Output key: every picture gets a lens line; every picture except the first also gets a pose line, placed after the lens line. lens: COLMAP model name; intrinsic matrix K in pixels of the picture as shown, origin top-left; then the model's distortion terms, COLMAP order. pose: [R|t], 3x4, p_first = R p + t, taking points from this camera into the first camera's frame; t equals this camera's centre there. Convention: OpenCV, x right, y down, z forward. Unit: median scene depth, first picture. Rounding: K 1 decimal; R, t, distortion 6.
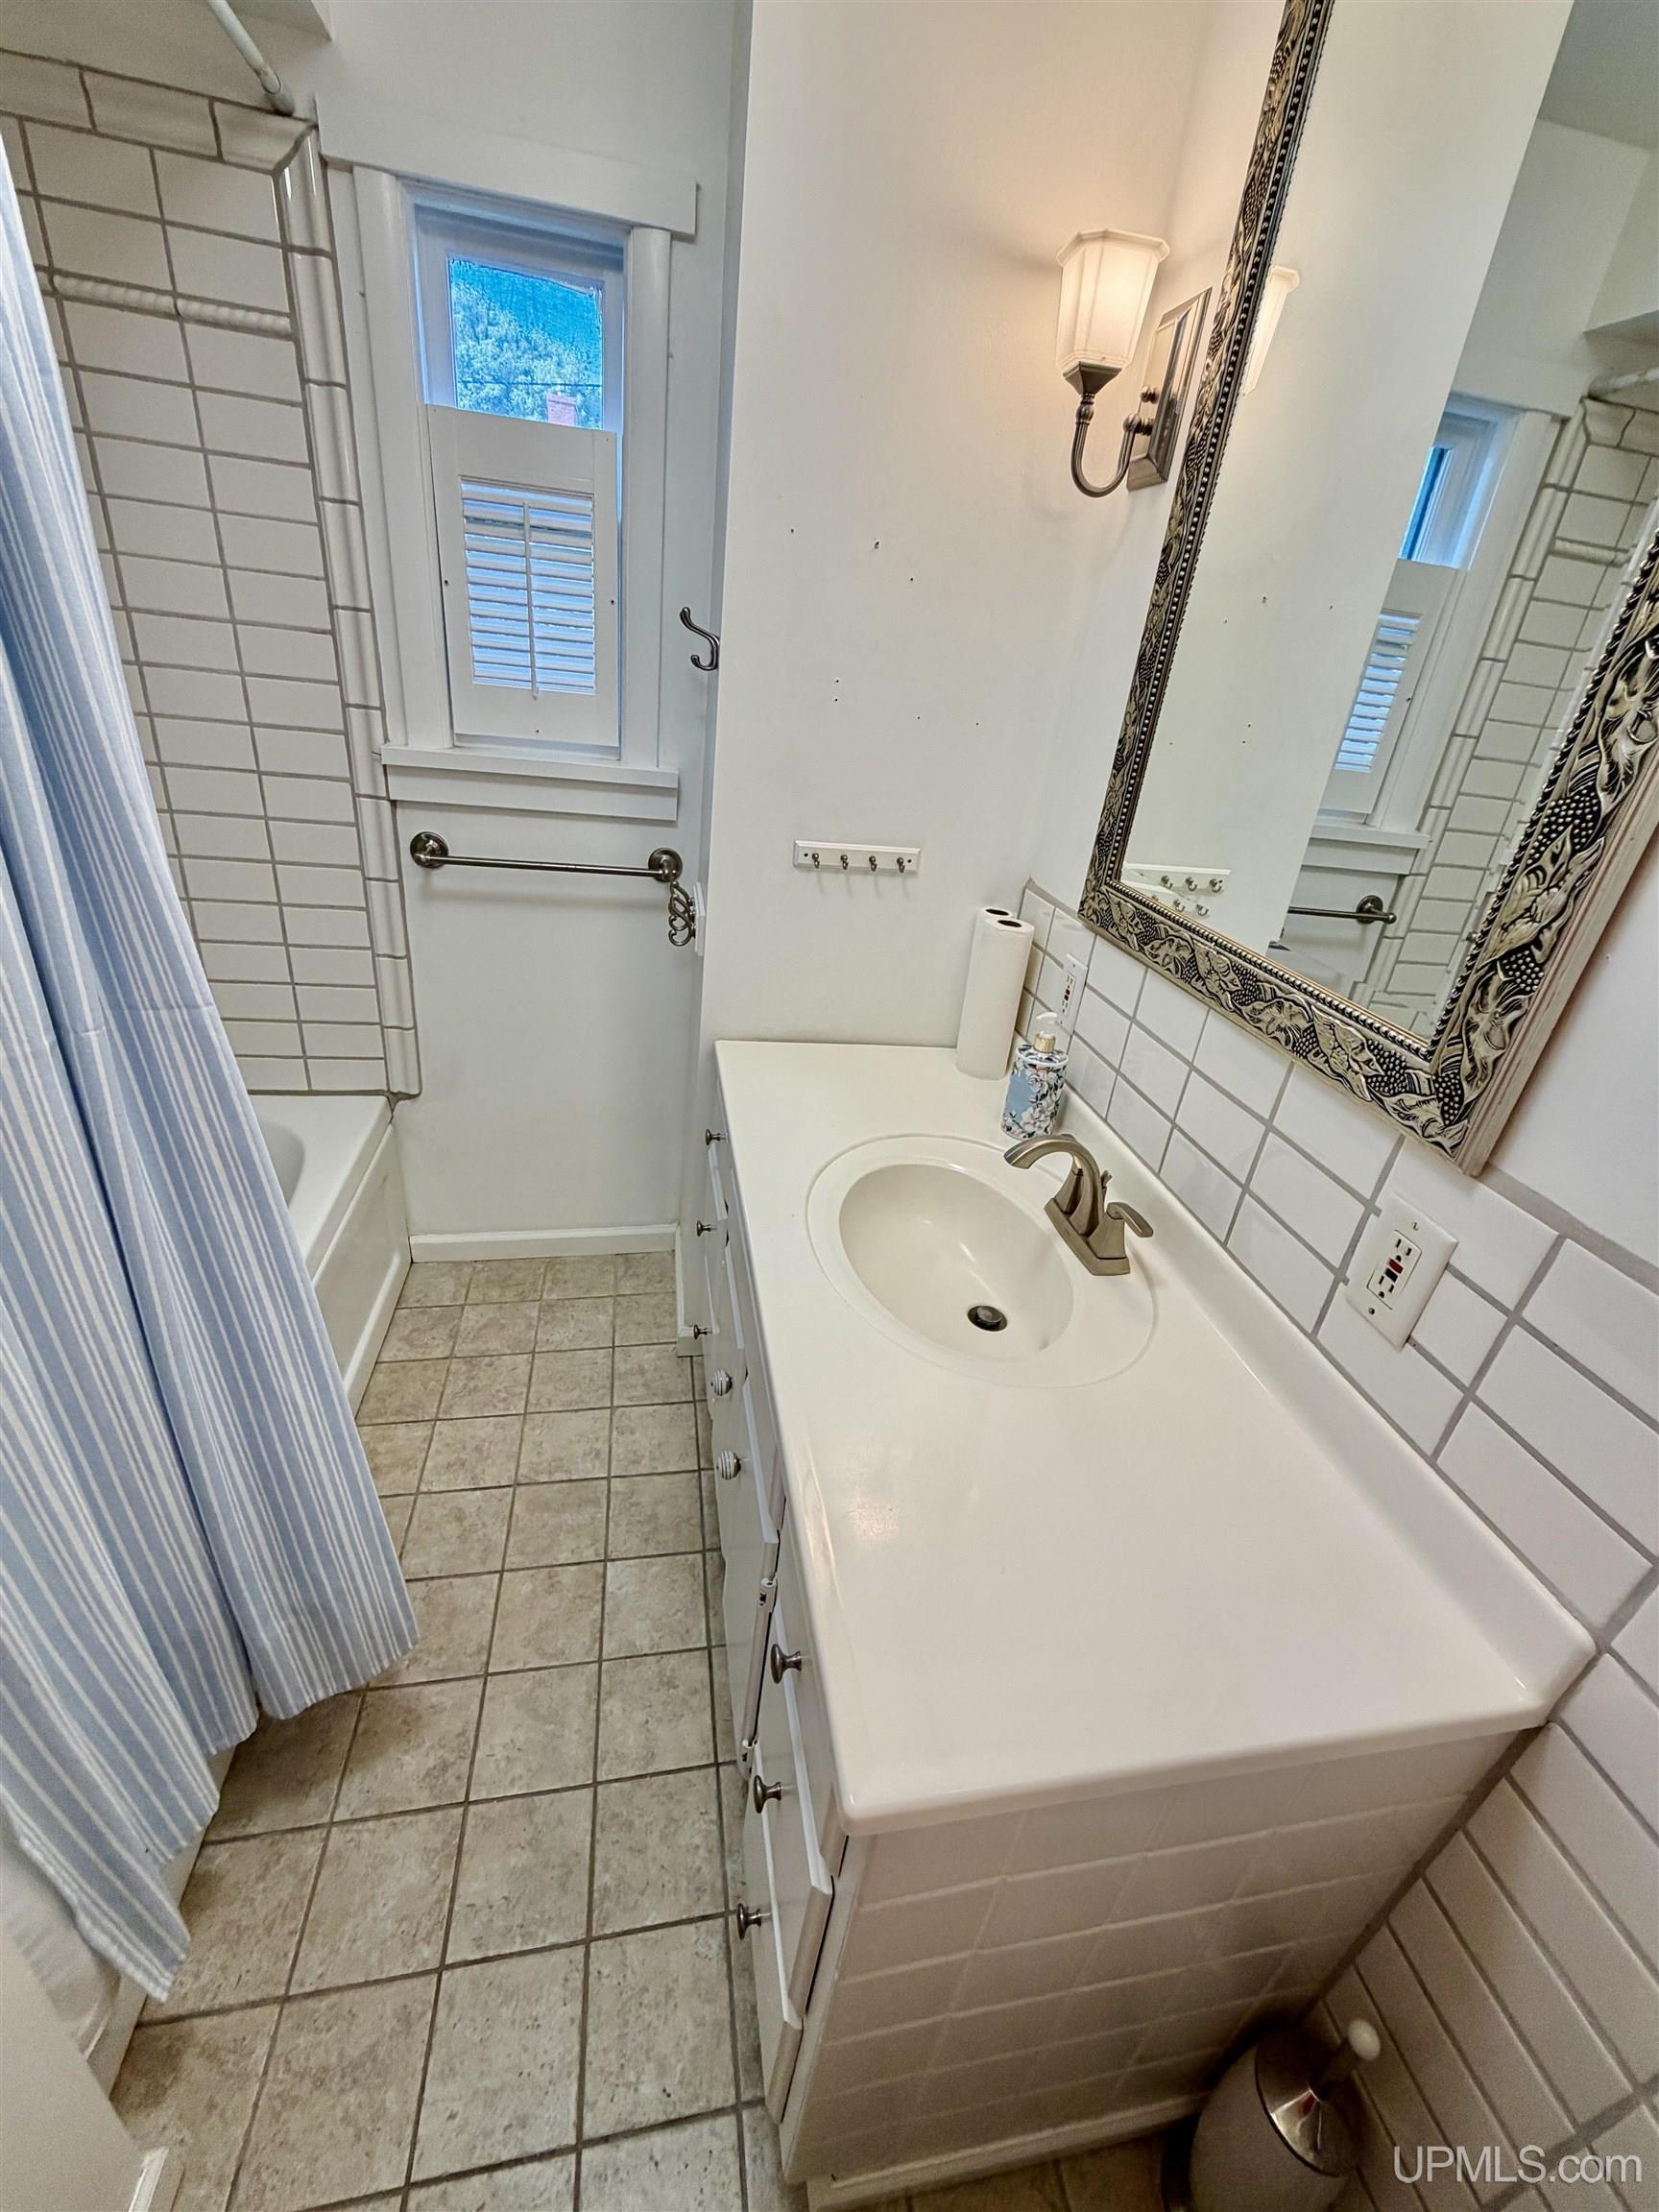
lens RADIAL K [[886.4, 0, 830.5], [0, 886.4, 1109.4], [0, 0, 1]] dist [-0.001902, -0.000104]
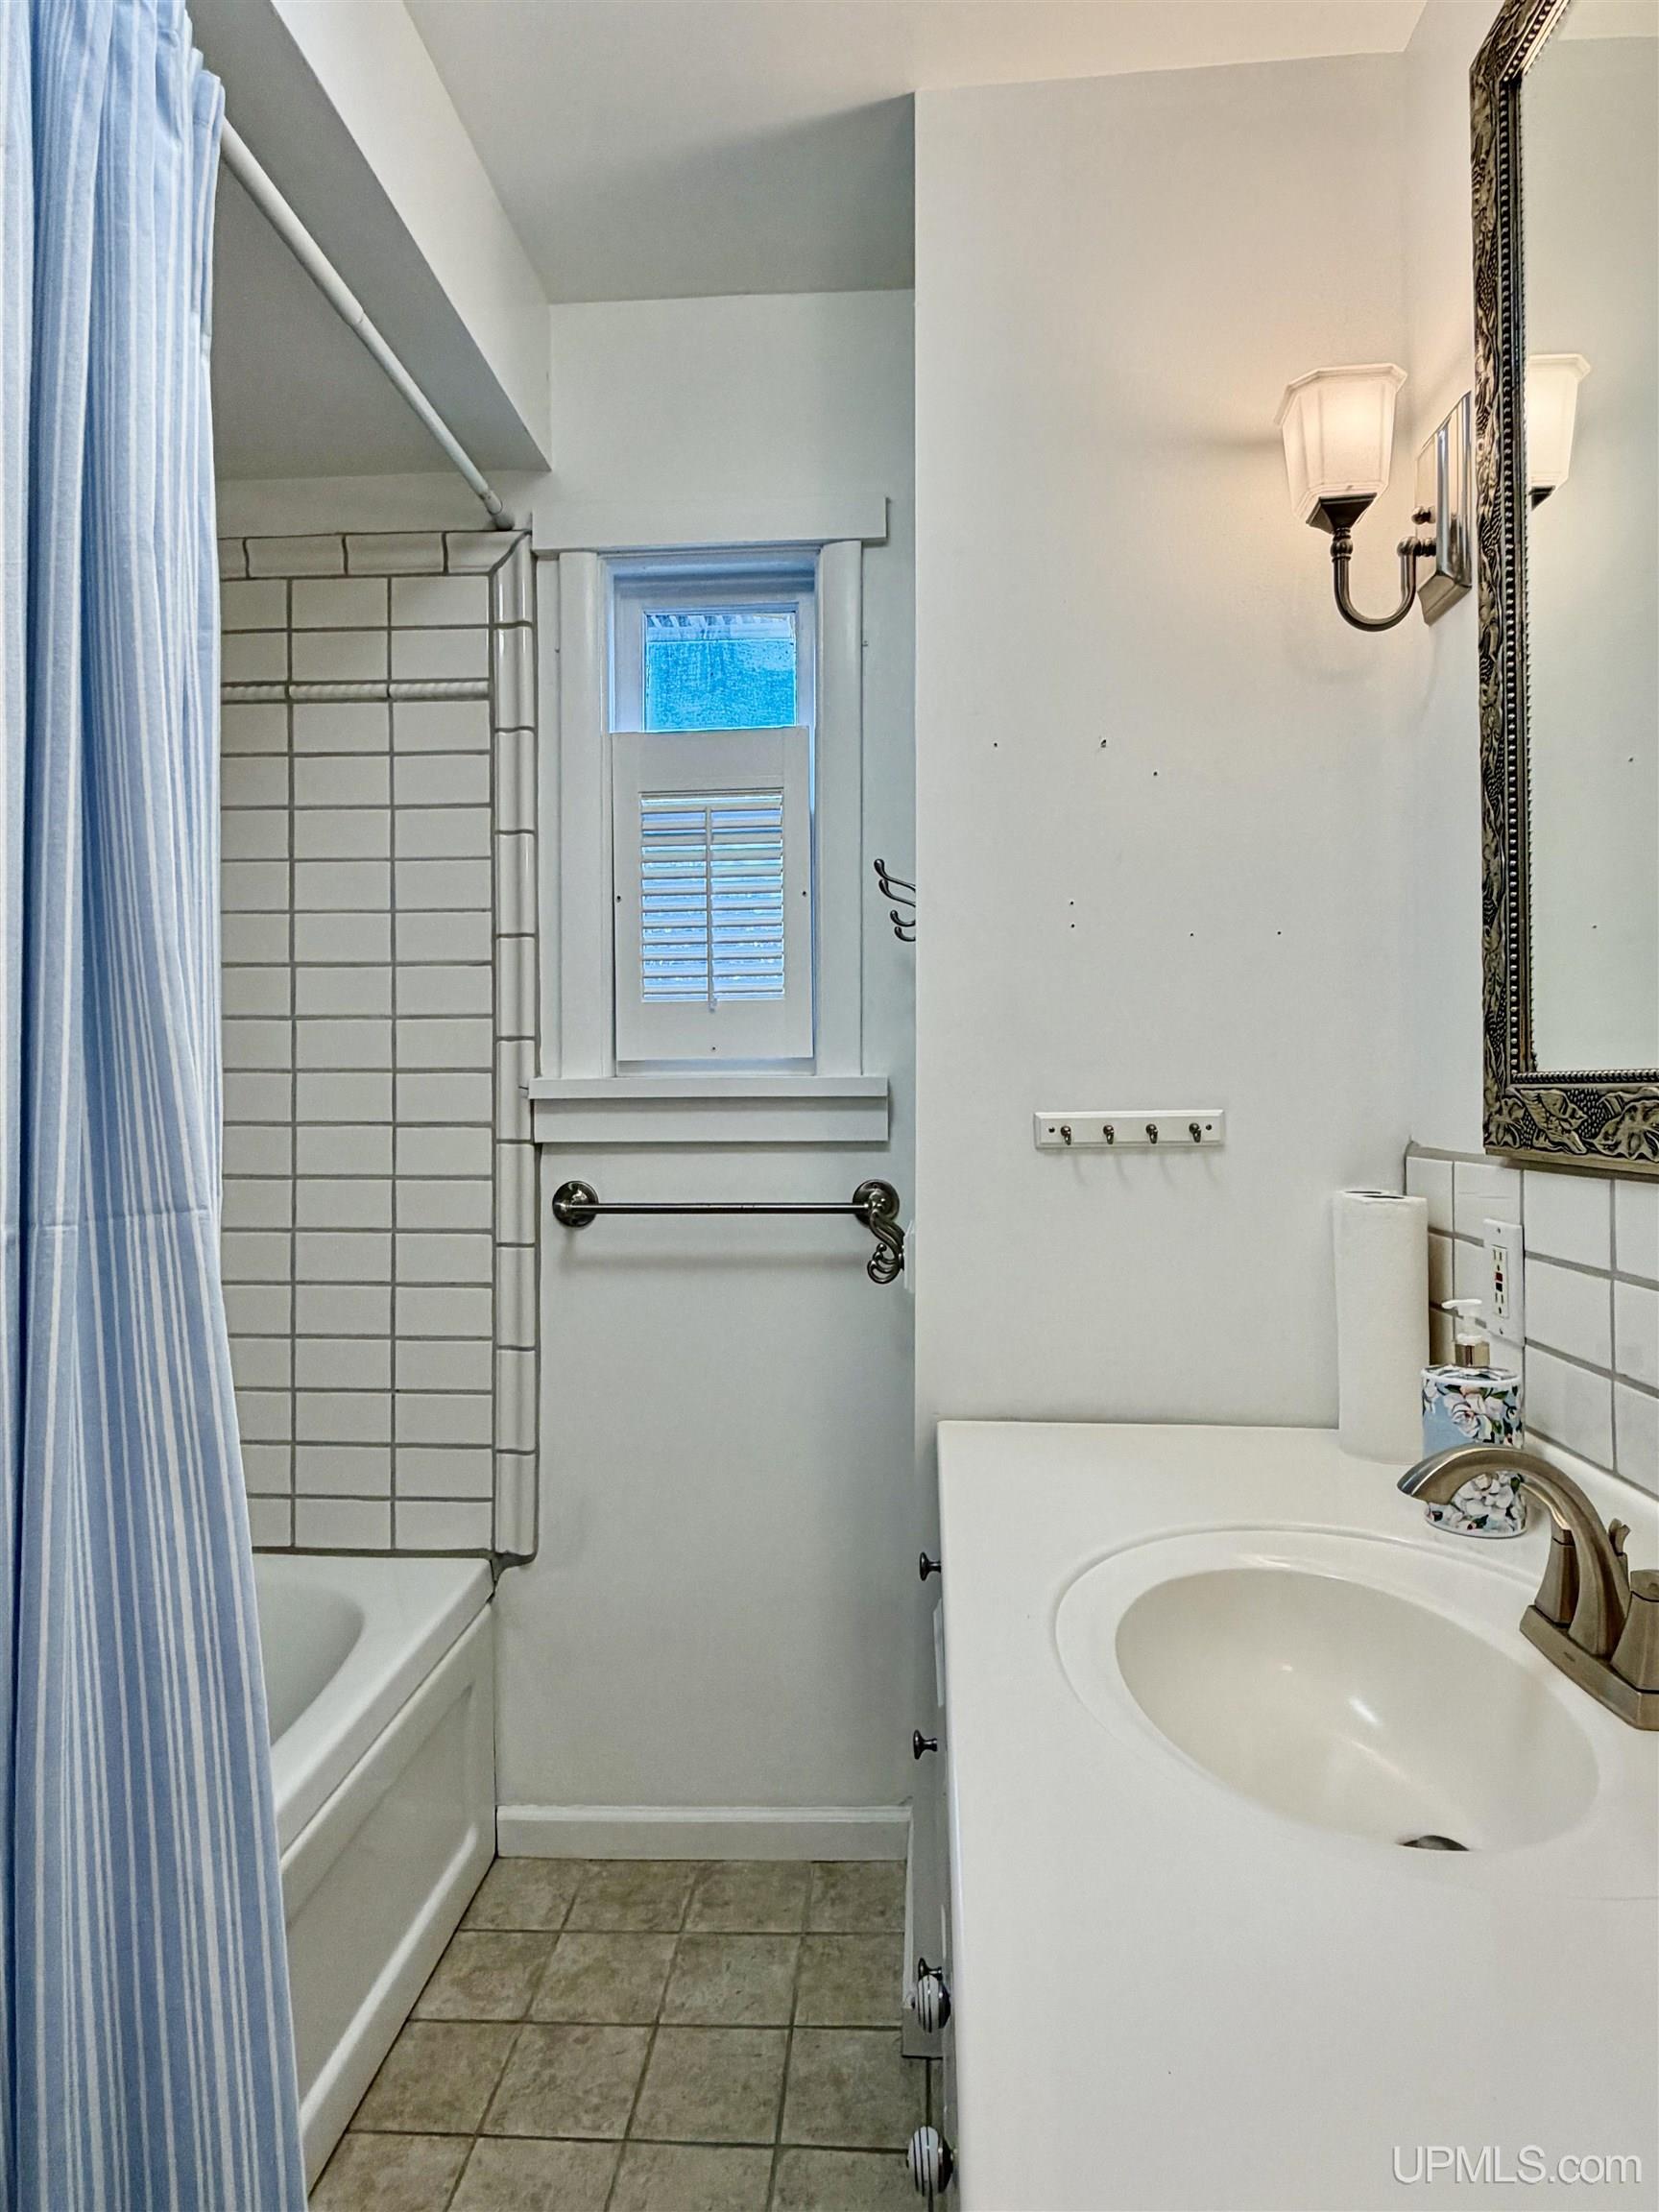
lens RADIAL K [[1276.8, 0, 830.6], [0, 1276.8, 1106.2], [0, 0, 1]] dist [-0.001083, 0.000240]
pose [[0.960732, -0.110917, -0.254346, 0.063008], [-0.018892, 0.888359, -0.458761, 0.160744], [0.276835, 0.445551, 0.851379, 0.085971]]
